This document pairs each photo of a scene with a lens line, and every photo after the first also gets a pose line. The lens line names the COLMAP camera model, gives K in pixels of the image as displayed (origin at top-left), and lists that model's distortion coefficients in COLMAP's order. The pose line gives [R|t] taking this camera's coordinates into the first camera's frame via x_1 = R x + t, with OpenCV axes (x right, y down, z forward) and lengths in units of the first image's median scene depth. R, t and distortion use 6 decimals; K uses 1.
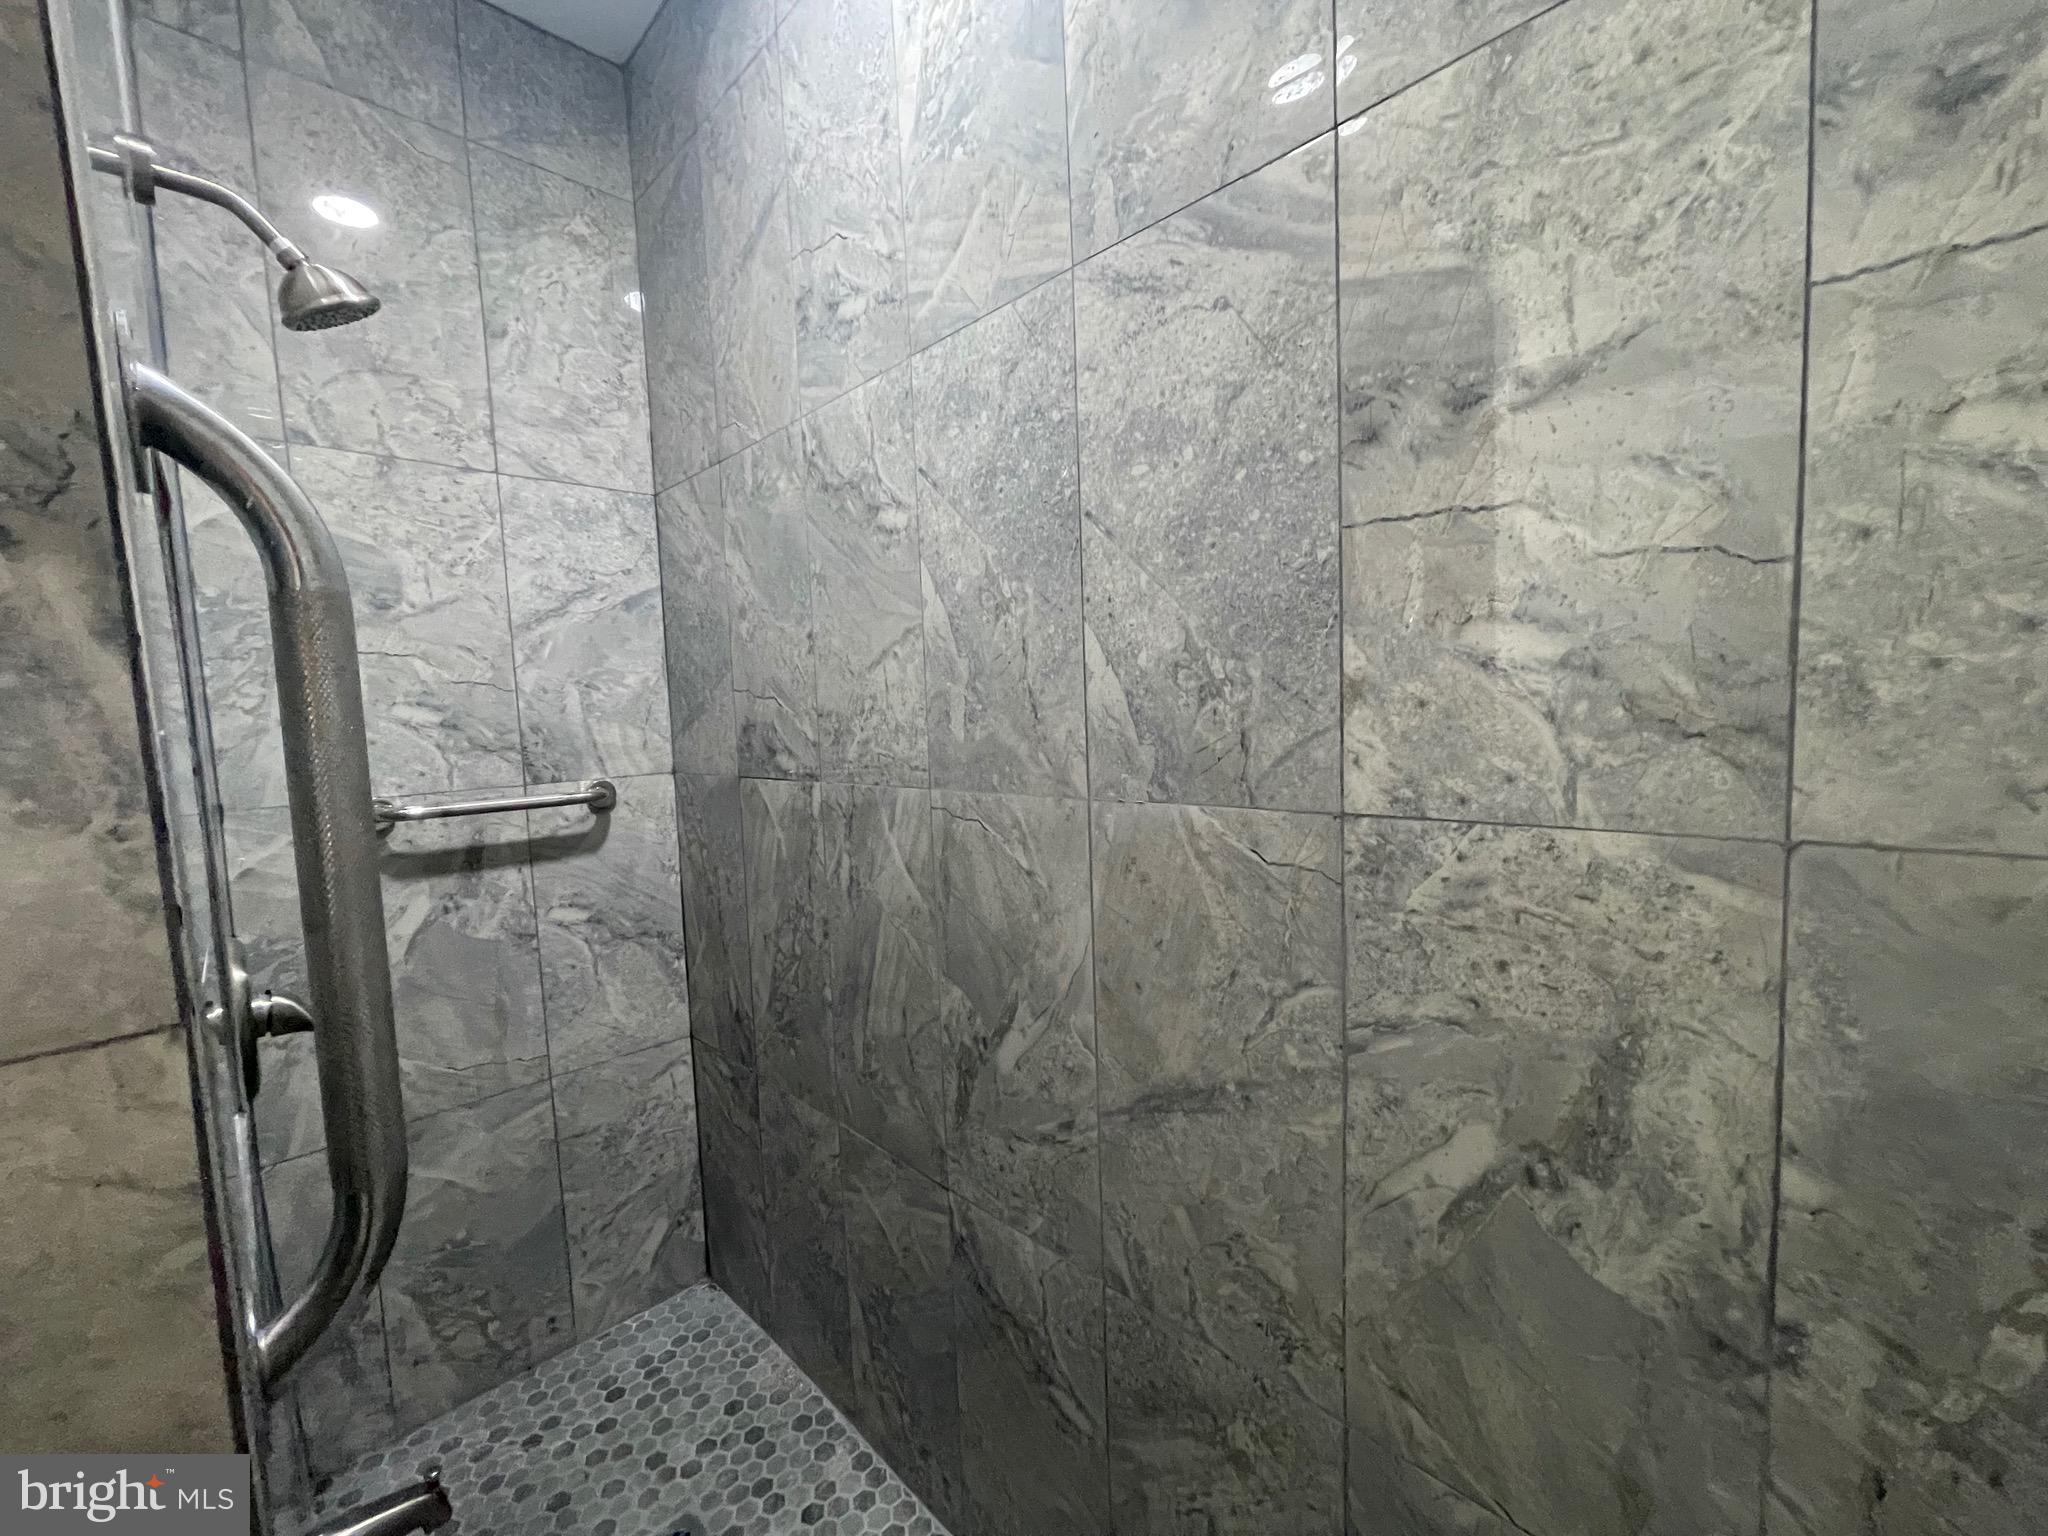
lens RADIAL K [[824.7, 0, 1018.9], [0, 824.7, 781.0], [0, 0, 1]] dist [-0.000564, 0.000725]
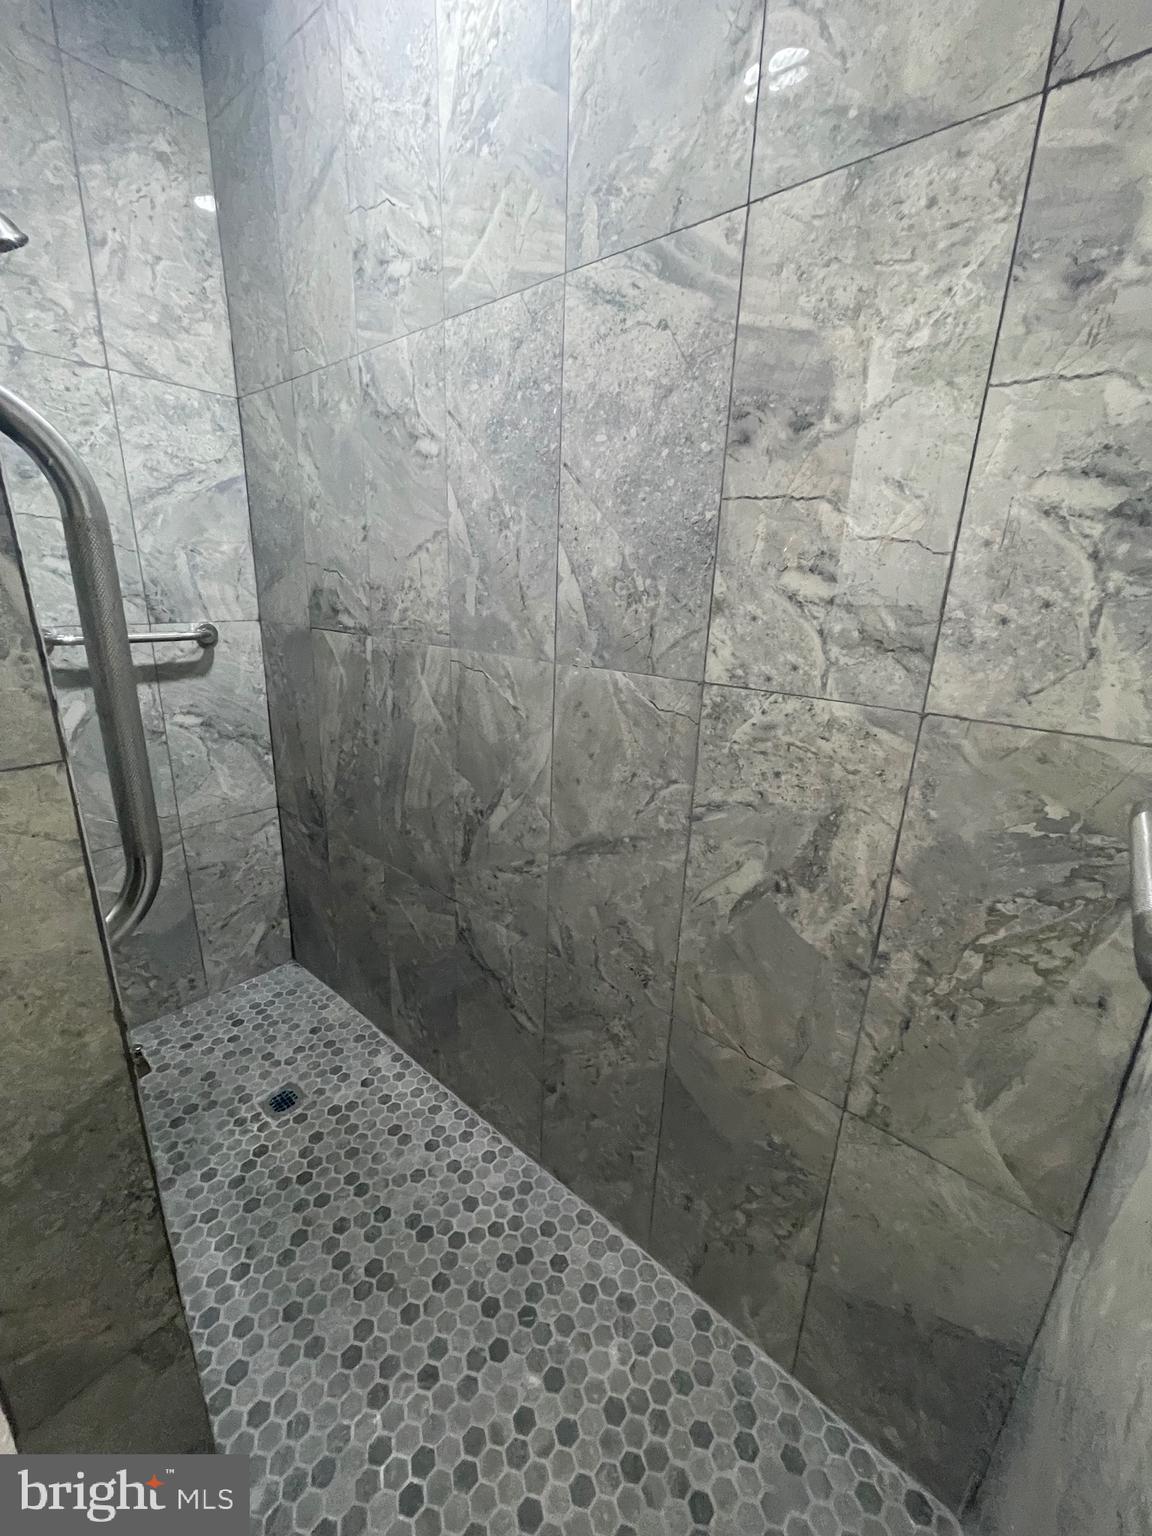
lens RADIAL K [[618.5, 0, 568.4], [0, 618.5, 766.7], [0, 0, 1]] dist [-0.000564, 0.000725]
pose [[0.994504, 0.045773, 0.094167, 0.010823], [-0.063859, 0.977901, 0.199079, -0.019626], [-0.082973, -0.203999, 0.975449, -0.180122]]
